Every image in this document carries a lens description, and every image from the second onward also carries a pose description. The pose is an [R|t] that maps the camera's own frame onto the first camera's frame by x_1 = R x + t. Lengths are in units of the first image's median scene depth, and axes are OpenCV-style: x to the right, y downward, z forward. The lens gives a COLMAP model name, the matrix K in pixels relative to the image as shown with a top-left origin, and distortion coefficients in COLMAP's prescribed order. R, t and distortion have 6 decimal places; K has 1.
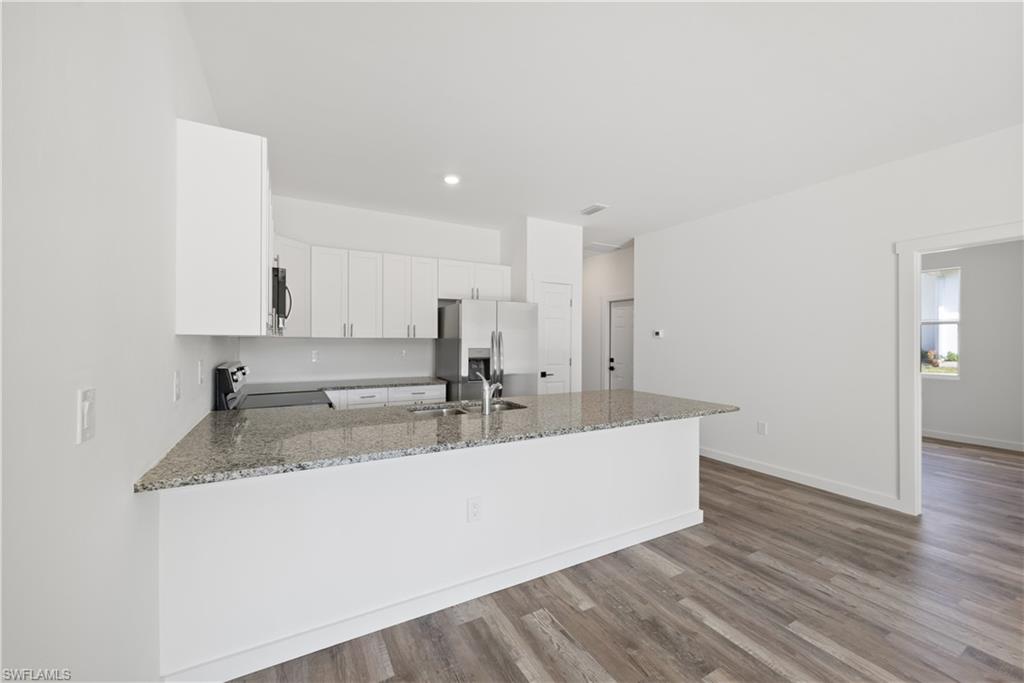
lens RADIAL K [[404.7, 0, 514.2], [0, 404.7, 340.2], [0, 0, 1]] dist [0.000212, 0.000027]
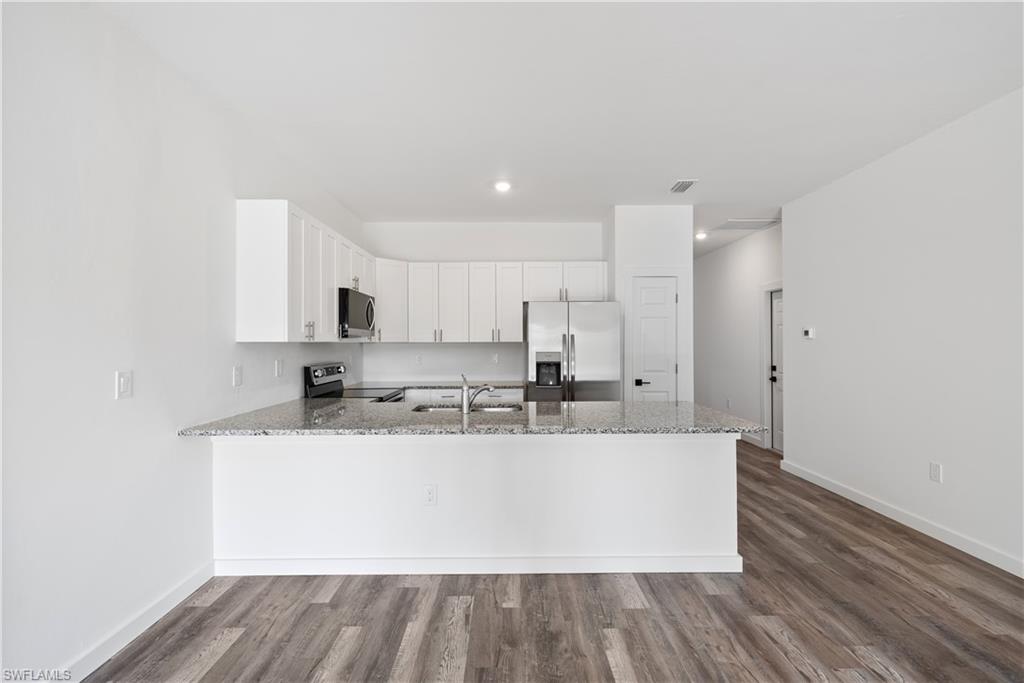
lens RADIAL K [[467.0, 0, 512.2], [0, 467.0, 339.2], [0, 0, 1]] dist [-0.000425, 0.000767]
pose [[0.875990, -0.012063, -0.482179, 0.646627], [0.007565, 0.999908, -0.011272, 0.001800], [0.482270, 0.006226, 0.876000, -0.024779]]
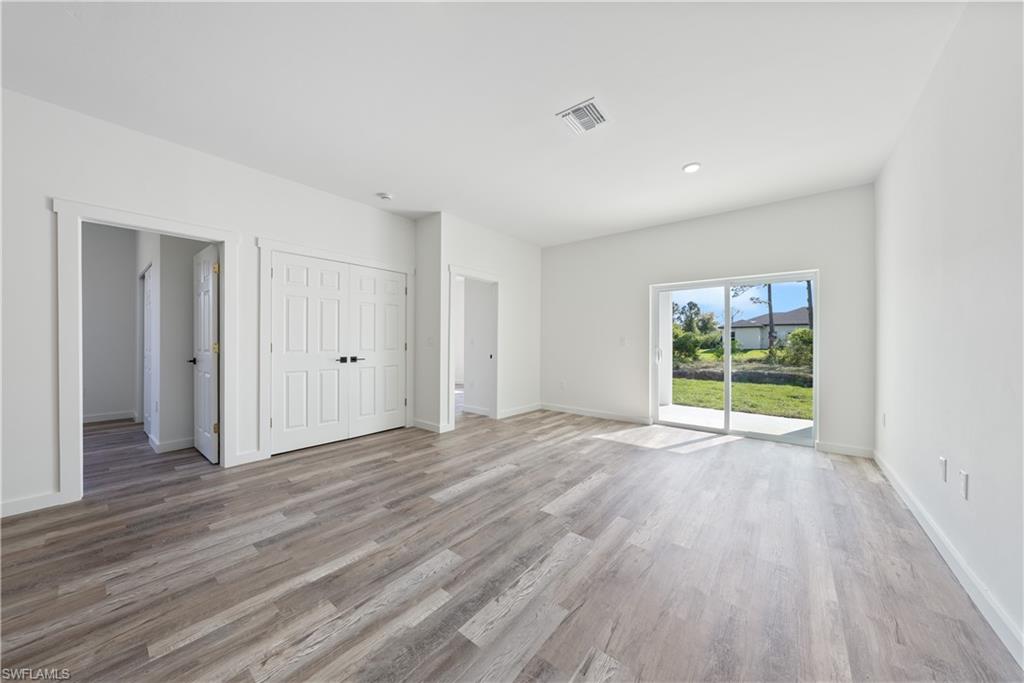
lens RADIAL K [[351.9, 0, 511.1], [0, 351.9, 337.6], [0, 0, 1]] dist [0.002280, -0.000220]
pose [[-0.357584, -0.002247, 0.933878, -0.157276], [-0.000765, 0.999997, 0.002113, 0.074735], [-0.933880, 0.000041, -0.357585, 0.477347]]
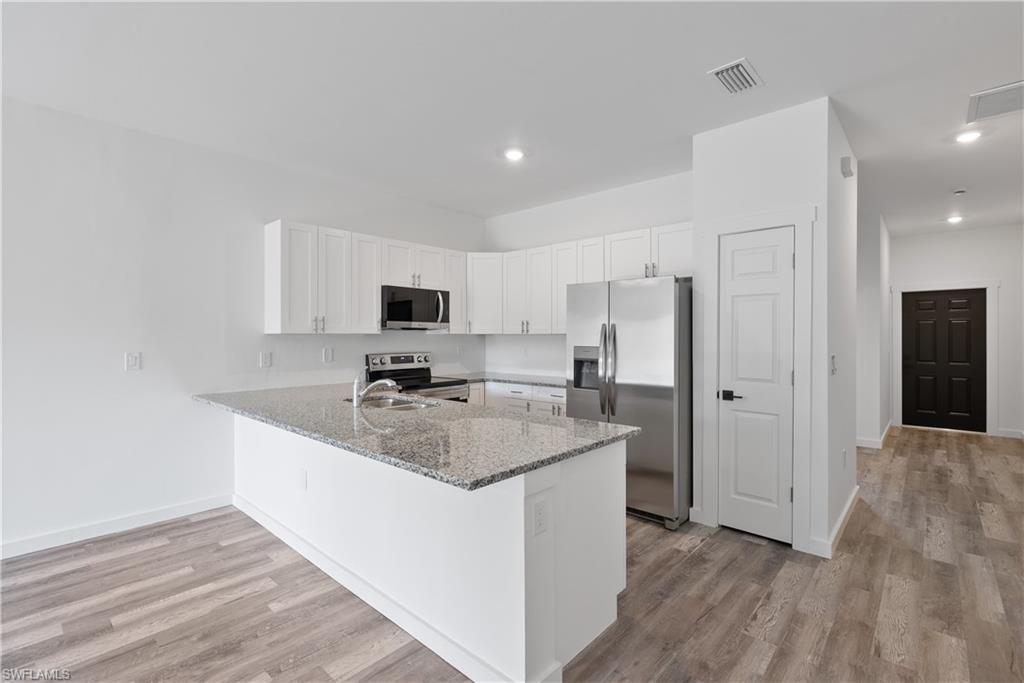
lens RADIAL K [[467.0, 0, 511.8], [0, 467.0, 333.7], [0, 0, 1]] dist [-0.000425, 0.000767]
pose [[0.311705, -0.009126, -0.950135, 1.228574], [0.001690, 0.999958, -0.009050, 0.005633], [0.950178, 0.001215, 0.311707, 1.018034]]
